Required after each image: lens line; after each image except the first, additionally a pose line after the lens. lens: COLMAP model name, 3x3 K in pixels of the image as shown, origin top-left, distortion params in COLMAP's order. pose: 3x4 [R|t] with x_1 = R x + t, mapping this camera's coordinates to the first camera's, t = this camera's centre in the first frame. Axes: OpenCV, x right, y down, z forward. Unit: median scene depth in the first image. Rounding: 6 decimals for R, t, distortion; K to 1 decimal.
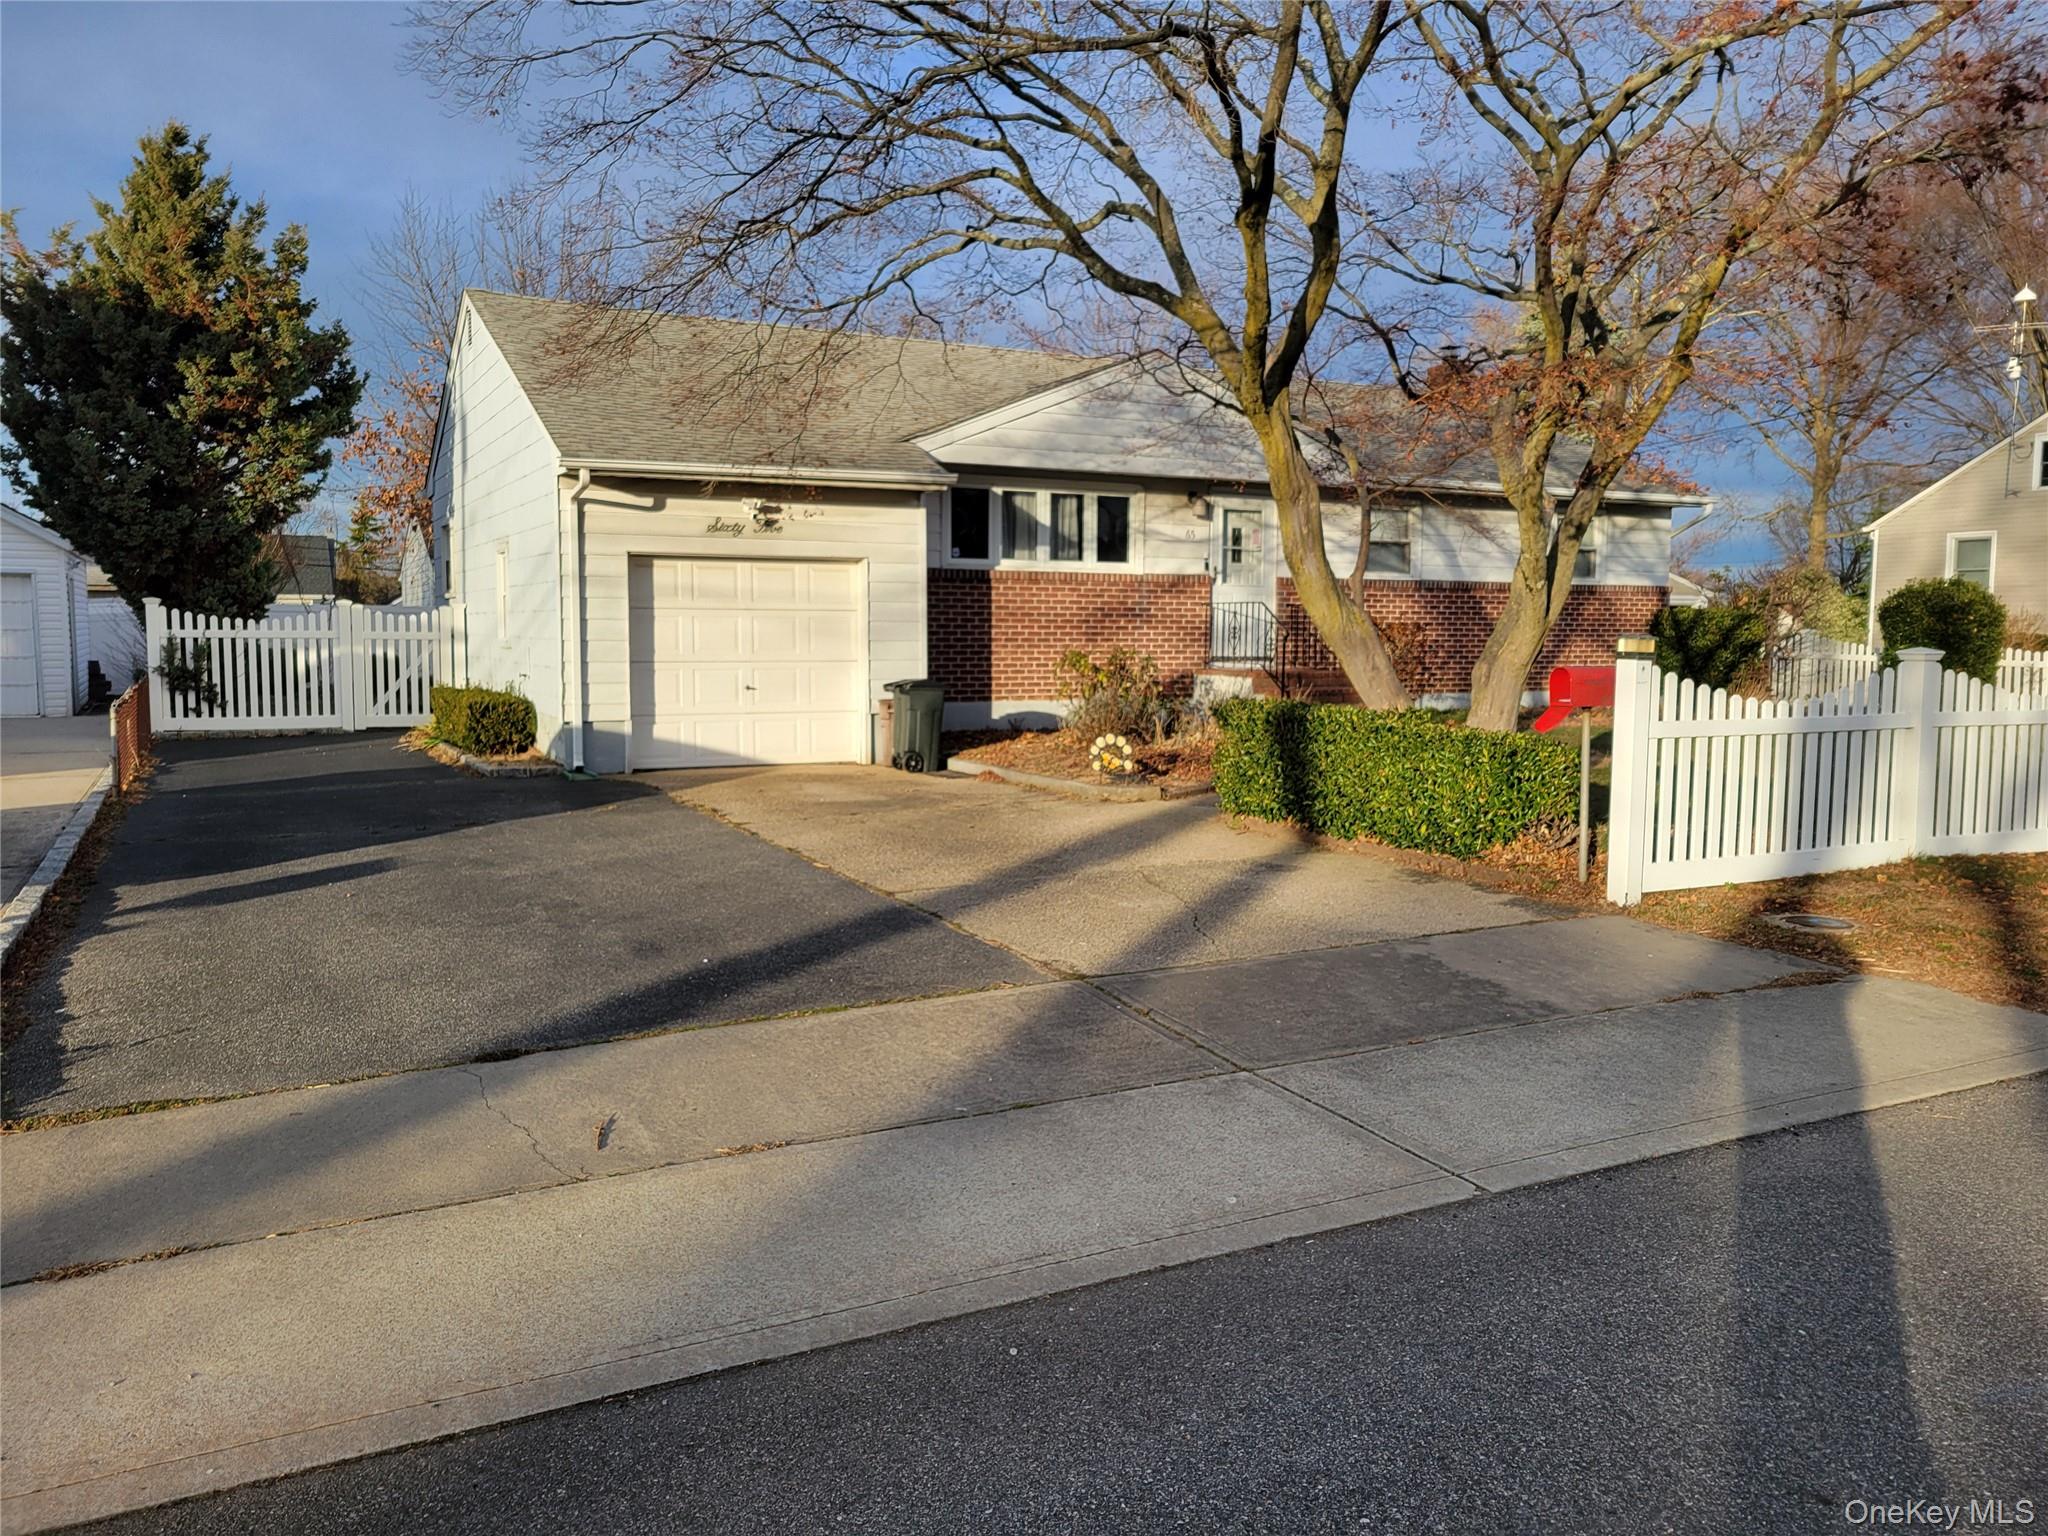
lens RADIAL K [[1536.0, 0, 1024.3], [0, 1536.0, 760.7], [0, 0, 1]] dist [0.012000, -0.008069]
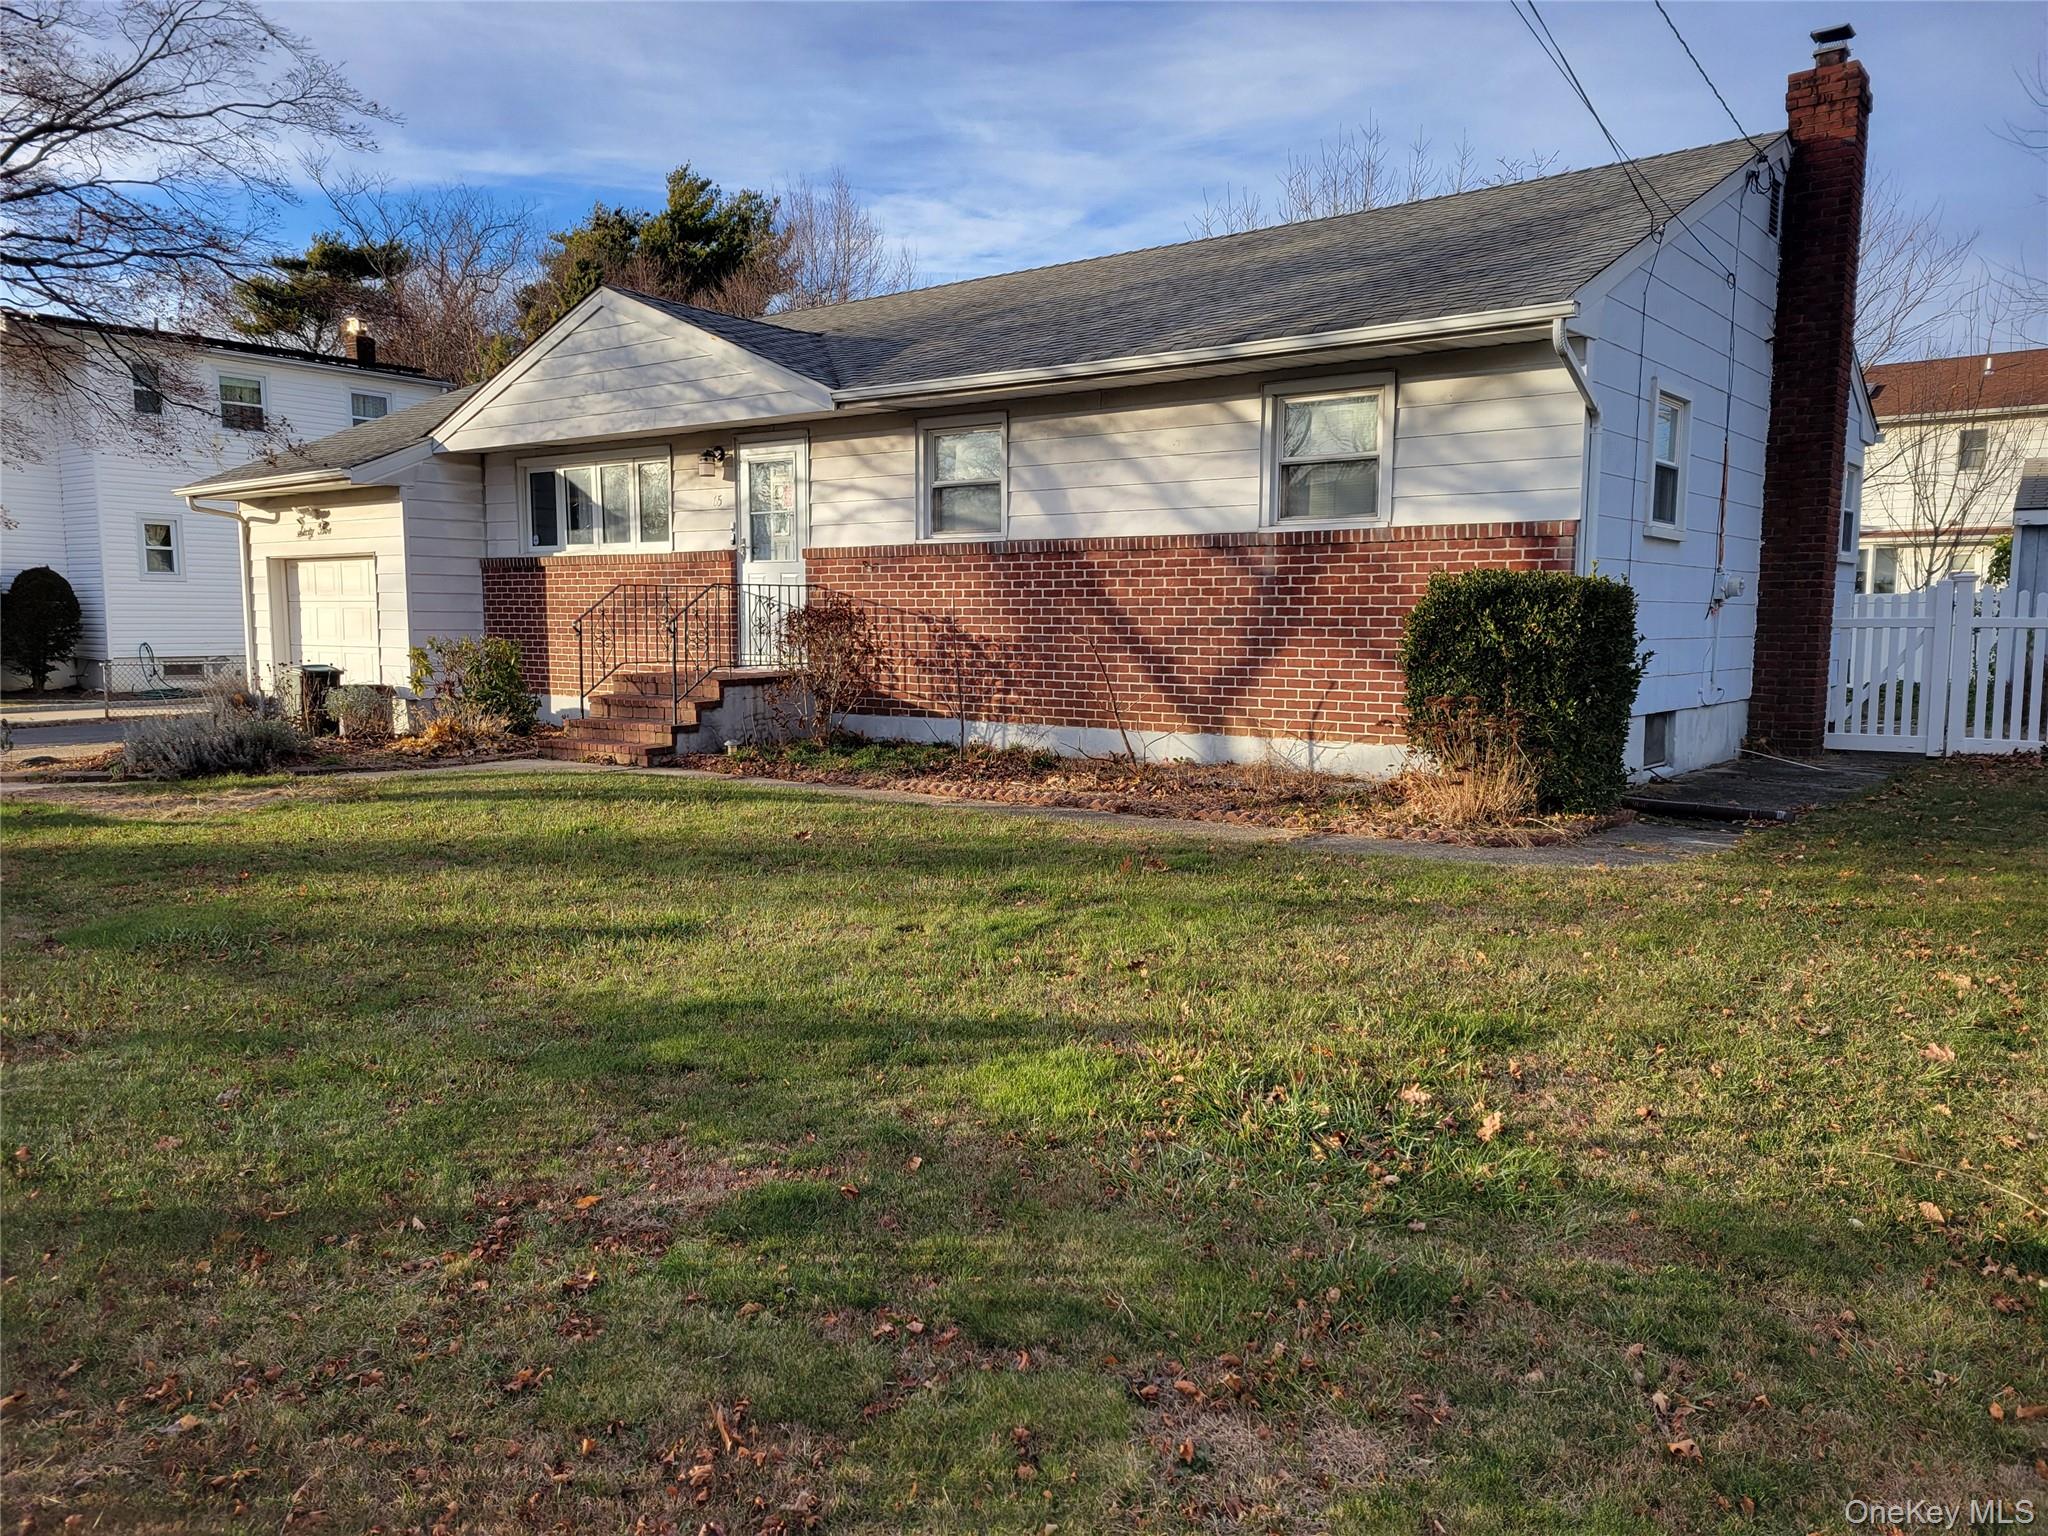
lens RADIAL K [[1536.0, 0, 1024.4], [0, 1536.0, 778.5], [0, 0, 1]] dist [0.012000, -0.008069]
pose [[0.416038, 0.087384, -0.905139, 0.905338], [-0.085385, 0.994728, 0.056787, -0.062105], [0.905330, 0.053660, 0.421306, 0.809922]]
